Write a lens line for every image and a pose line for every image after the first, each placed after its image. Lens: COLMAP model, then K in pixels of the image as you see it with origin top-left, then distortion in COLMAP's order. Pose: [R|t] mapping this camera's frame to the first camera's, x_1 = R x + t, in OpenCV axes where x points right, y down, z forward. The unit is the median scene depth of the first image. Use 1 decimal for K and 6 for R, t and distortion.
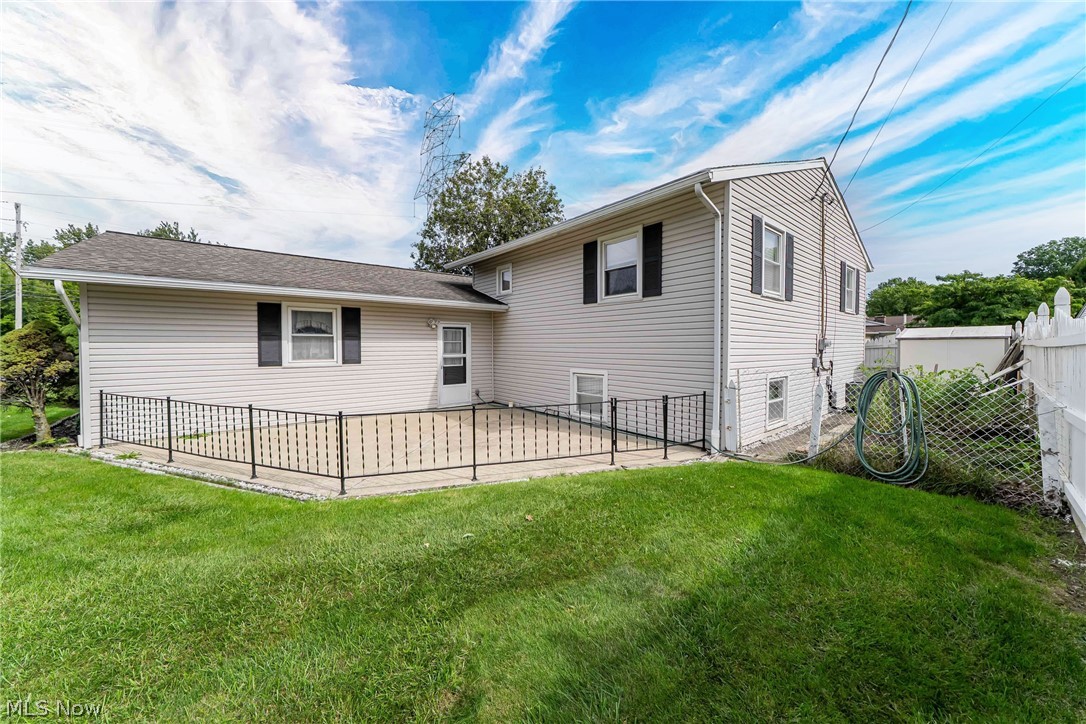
lens RADIAL K [[381.9, 0, 546.8], [0, 381.9, 358.2], [0, 0, 1]] dist [-0.007929, 0.000177]
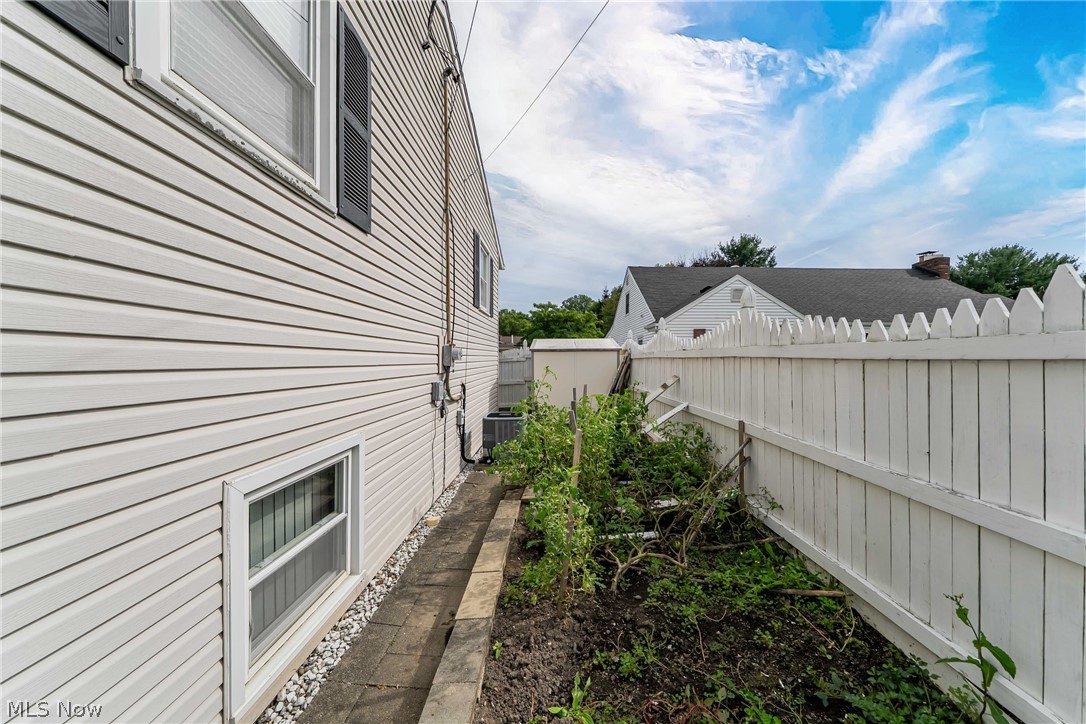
lens RADIAL K [[354.8, 0, 541.9], [0, 354.8, 356.5], [0, 0, 1]] dist [-0.007323, 0.000017]
pose [[0.660072, 0.004901, 0.751186, 0.411998], [0.023143, 0.999371, -0.026856, -0.018224], [-0.750846, 0.035111, 0.659544, 0.539128]]
